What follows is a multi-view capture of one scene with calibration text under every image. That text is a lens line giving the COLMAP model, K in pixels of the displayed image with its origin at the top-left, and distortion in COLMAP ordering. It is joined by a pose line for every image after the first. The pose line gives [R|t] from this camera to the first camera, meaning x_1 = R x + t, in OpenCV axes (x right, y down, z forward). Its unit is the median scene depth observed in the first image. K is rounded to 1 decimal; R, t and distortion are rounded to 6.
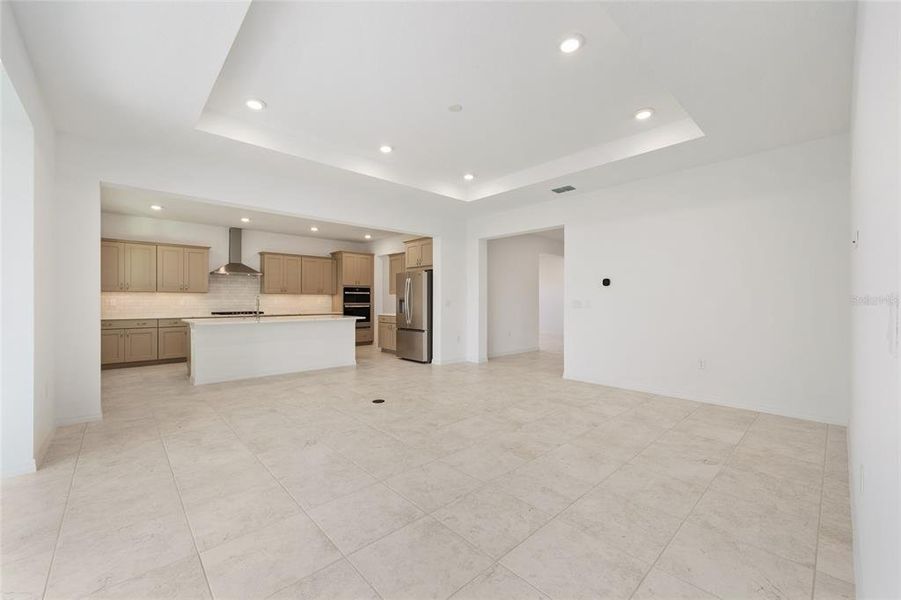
lens RADIAL K [[361.4, 0, 450.7], [0, 361.4, 301.6], [0, 0, 1]] dist [0.001245, 0.000225]
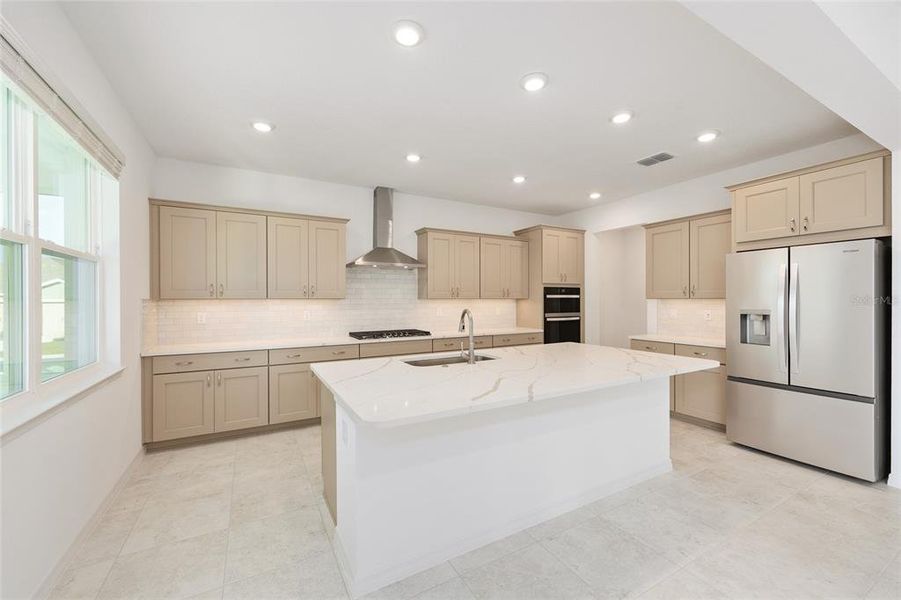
lens RADIAL K [[362.4, 0, 451.4], [0, 362.4, 300.4], [0, 0, 1]] dist [0.000401, 0.000126]
pose [[0.973183, -0.003802, -0.230001, -0.363968], [0.003431, 0.999992, -0.002013, -0.020213], [0.230007, 0.001170, 0.973188, 0.465481]]
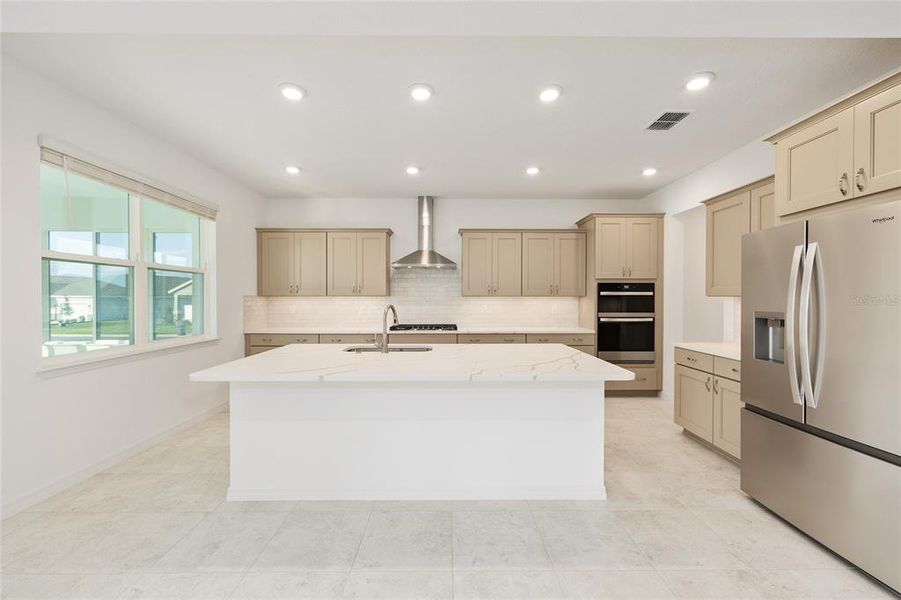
lens RADIAL K [[361.4, 0, 450.7], [0, 361.4, 301.6], [0, 0, 1]] dist [0.001245, 0.000225]
pose [[0.742027, 0.007137, -0.670332, -0.123050], [-0.001872, 0.999961, 0.008574, -0.019837], [0.670367, -0.005107, 0.742012, 0.558222]]
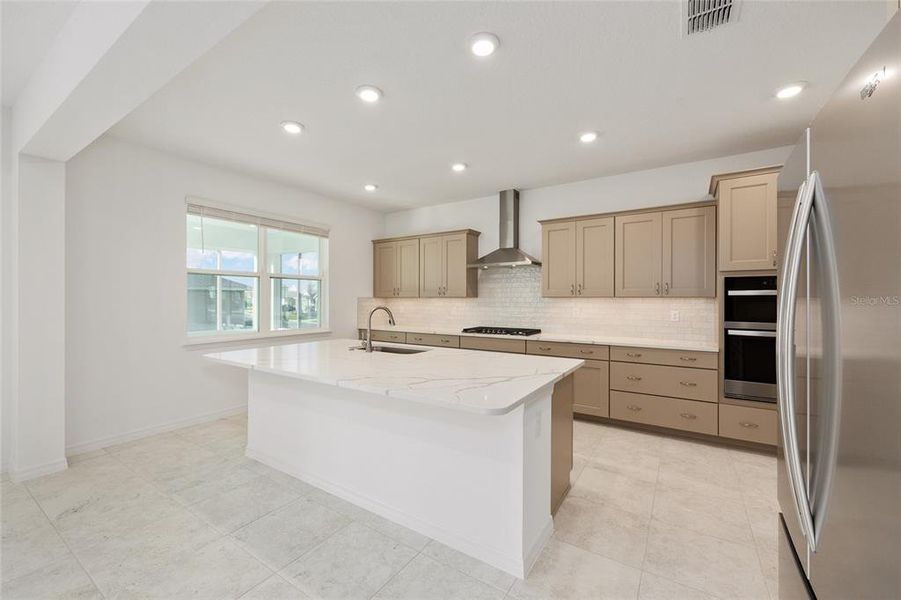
lens RADIAL K [[362.4, 0, 451.4], [0, 362.4, 300.4], [0, 0, 1]] dist [0.000401, 0.000126]
pose [[0.249427, 0.003426, -0.968388, -0.025922], [-0.003679, 0.999990, 0.002590, -0.020317], [0.968387, 0.002916, 0.249437, 0.777041]]
